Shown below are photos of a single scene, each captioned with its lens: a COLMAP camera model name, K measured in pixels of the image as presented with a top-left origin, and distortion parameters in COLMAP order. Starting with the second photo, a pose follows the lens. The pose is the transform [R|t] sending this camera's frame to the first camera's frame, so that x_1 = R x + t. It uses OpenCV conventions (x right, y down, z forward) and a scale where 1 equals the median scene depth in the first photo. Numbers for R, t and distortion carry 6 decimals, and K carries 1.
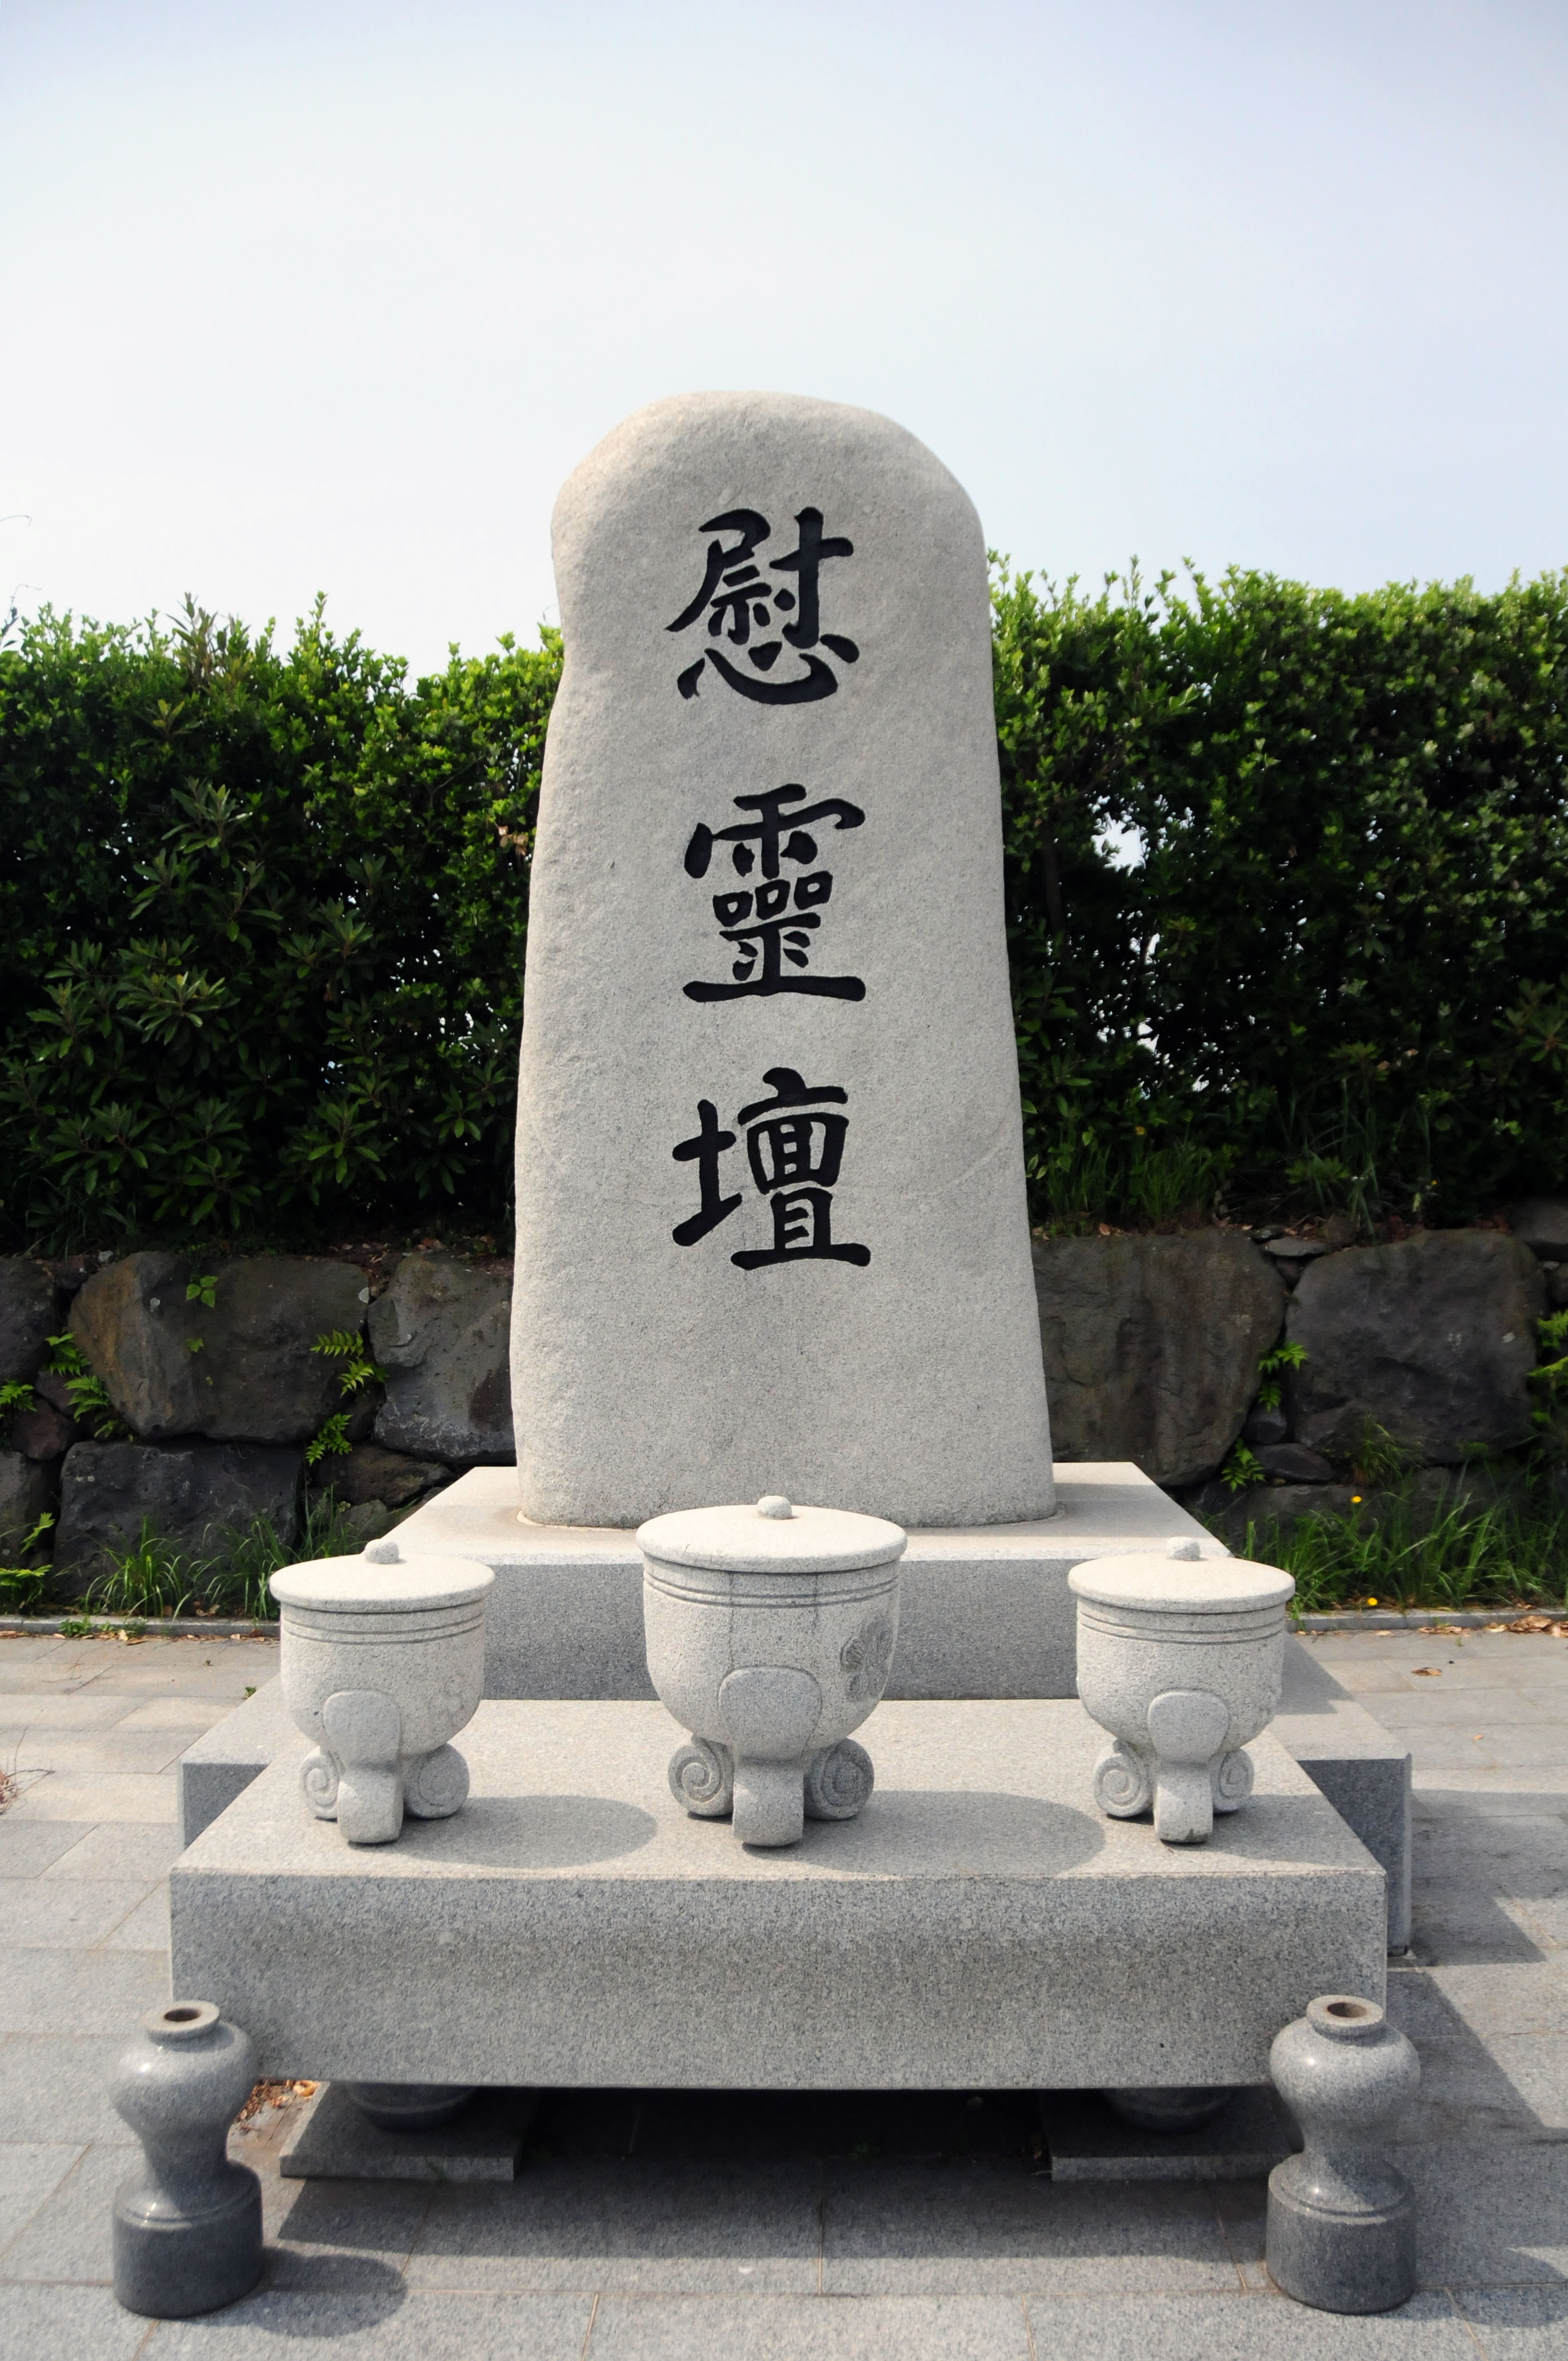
lens RADIAL K [[1920.4, 0, 817.5], [0, 1920.4, 1217.8], [0, 0, 1]] dist [-0.173159, 0.150630]
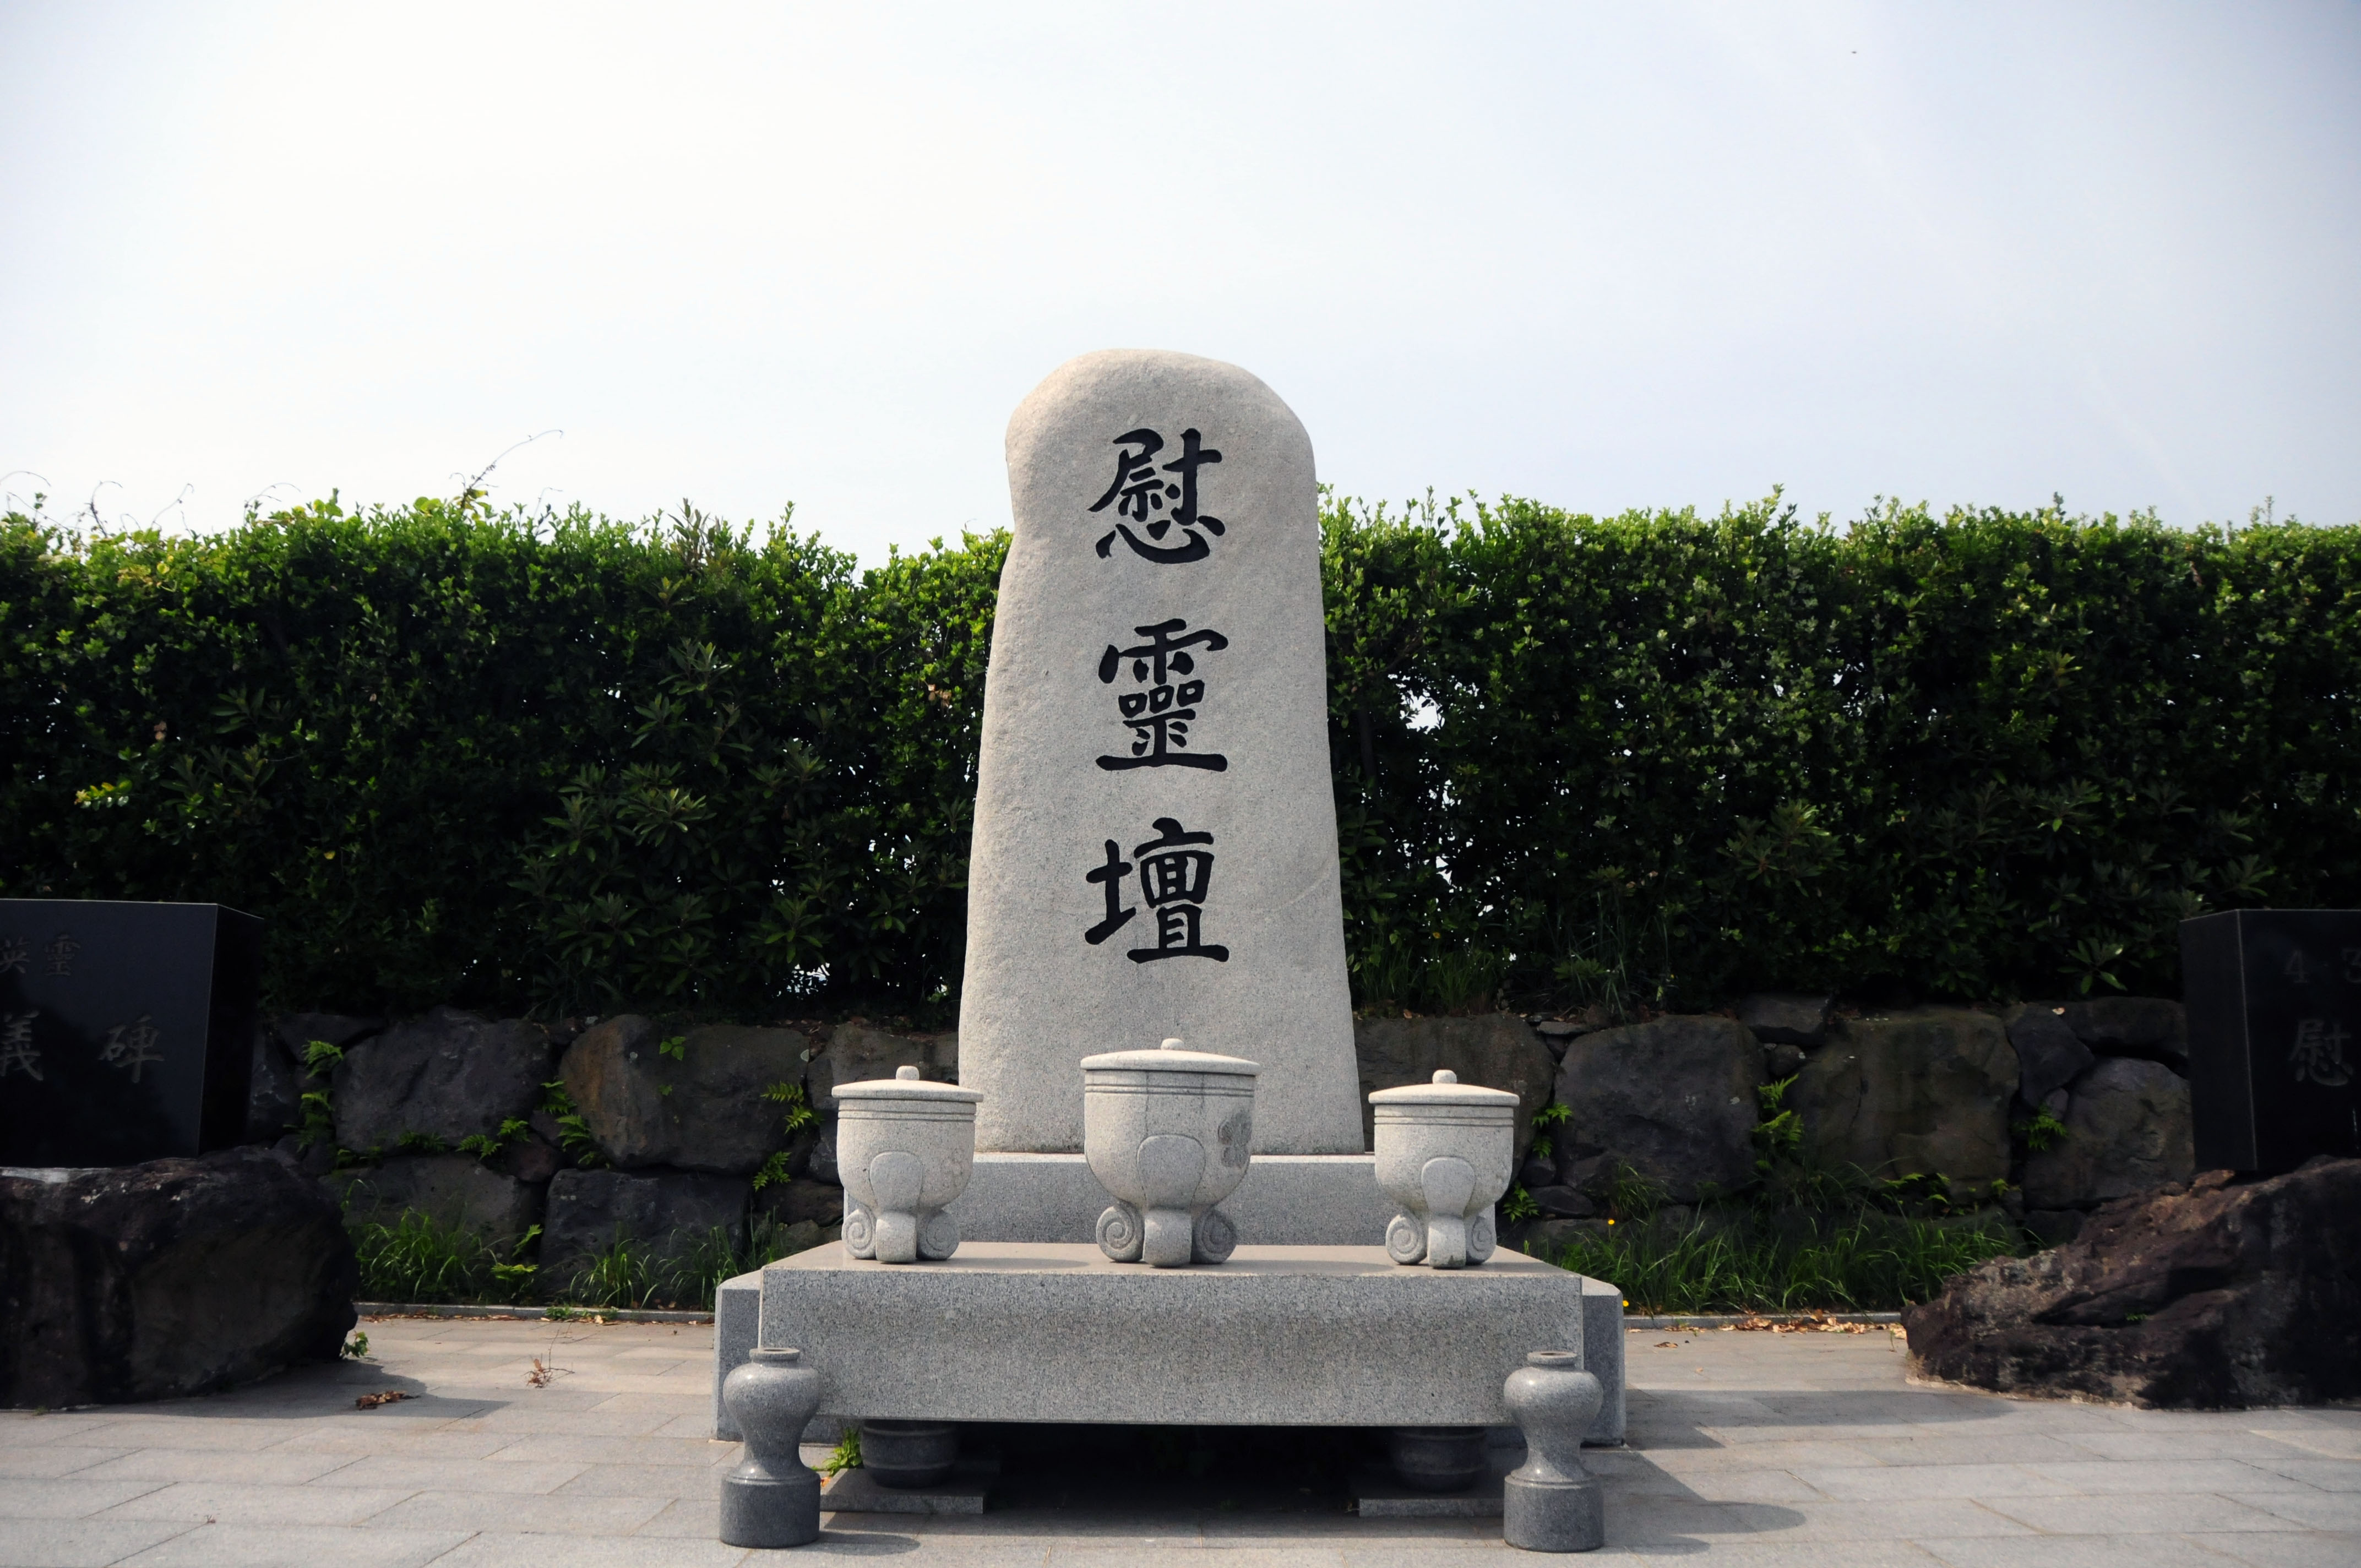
lens RADIAL K [[1842.3, 0, 1183.0], [0, 1842.3, 831.3], [0, 0, 1]] dist [-0.170430, 0.126484]
pose [[0.999696, 0.017725, 0.017155, -0.028984], [-0.014512, 0.984979, -0.172062, 0.159192], [-0.019947, 0.171761, 0.984937, -0.307364]]
